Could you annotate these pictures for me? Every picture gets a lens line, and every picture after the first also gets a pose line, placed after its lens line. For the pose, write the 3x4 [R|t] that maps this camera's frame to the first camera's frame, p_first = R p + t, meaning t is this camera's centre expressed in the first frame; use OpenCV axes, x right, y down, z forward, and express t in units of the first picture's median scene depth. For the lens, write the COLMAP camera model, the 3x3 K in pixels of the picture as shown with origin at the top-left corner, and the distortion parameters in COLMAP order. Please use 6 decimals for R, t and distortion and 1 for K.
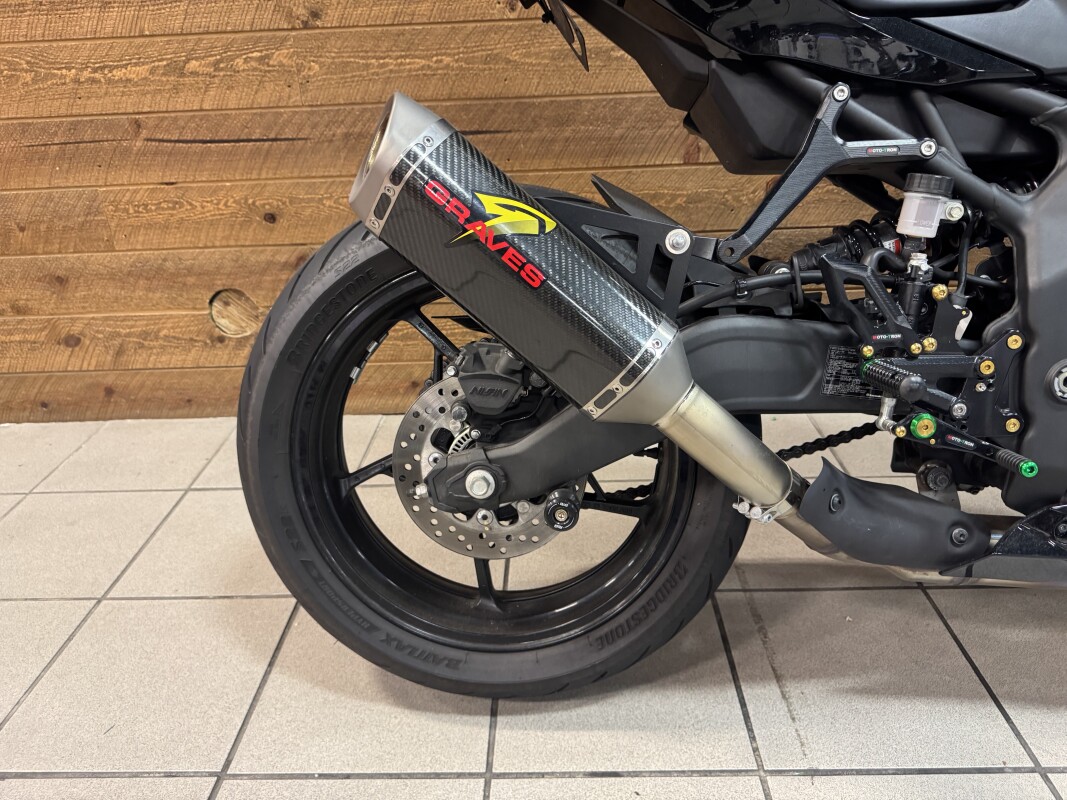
lens RADIAL K [[768.7, 0, 541.1], [0, 768.7, 404.4], [0, 0, 1]] dist [-0.008211, -0.000731]
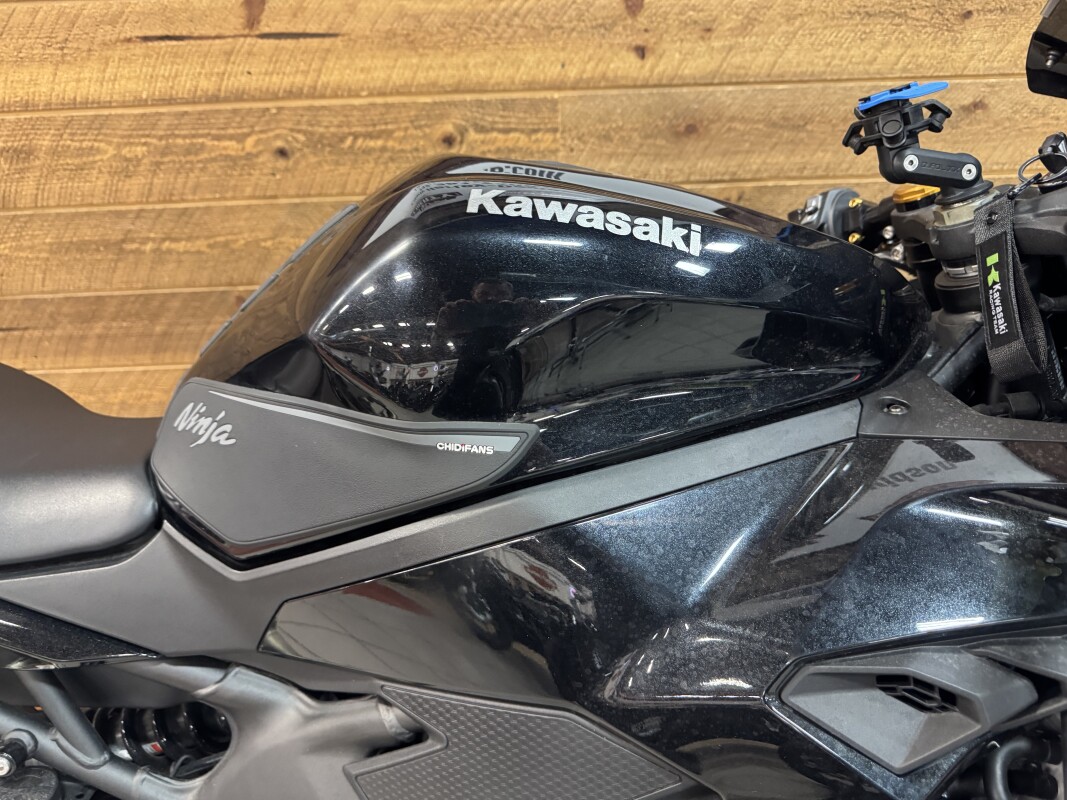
lens RADIAL K [[768.7, 0, 537.1], [0, 768.7, 396.6], [0, 0, 1]] dist [-0.008211, -0.000731]
pose [[0.998486, -0.023108, 0.049909, 0.693689], [0.018377, 0.995473, 0.093246, -0.524412], [-0.051838, -0.092188, 0.994391, 0.223435]]
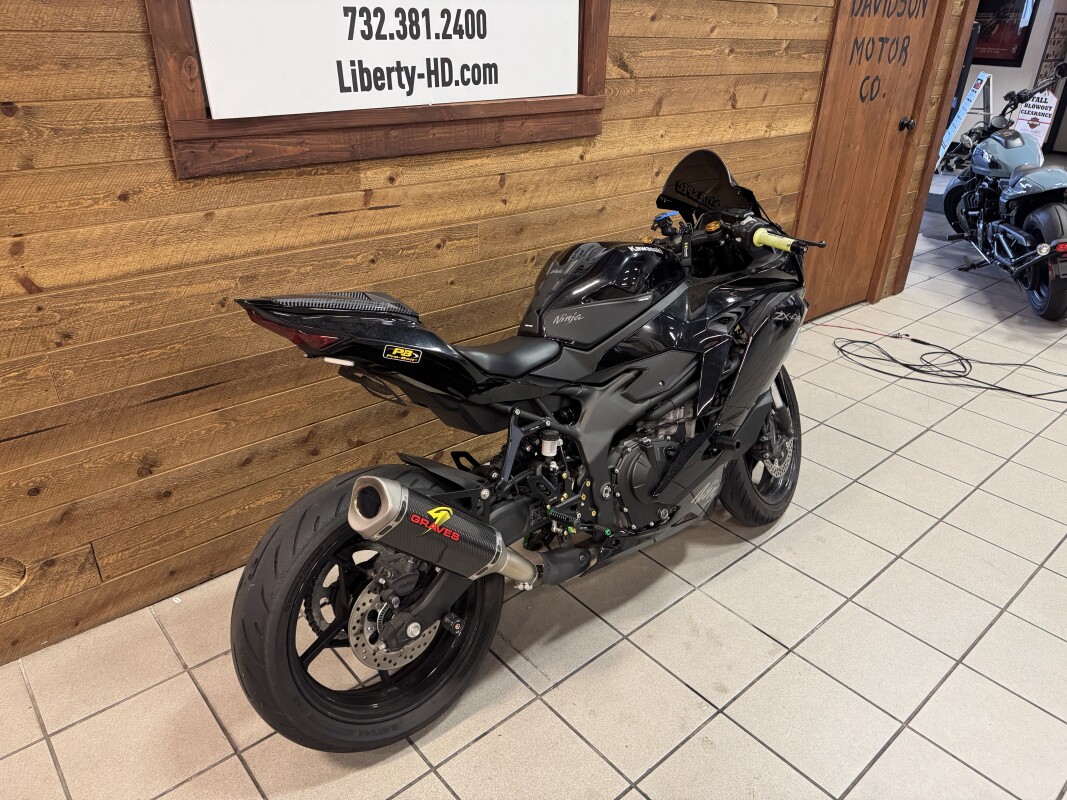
lens RADIAL K [[737.9, 0, 537.5], [0, 737.9, 399.8], [0, 0, 1]] dist [0.007049, -0.005702]
pose [[0.740933, -0.248274, 0.624003, -0.711905], [0.249640, 0.964397, 0.087288, -0.447281], [-0.623457, 0.091101, 0.776532, -0.604029]]
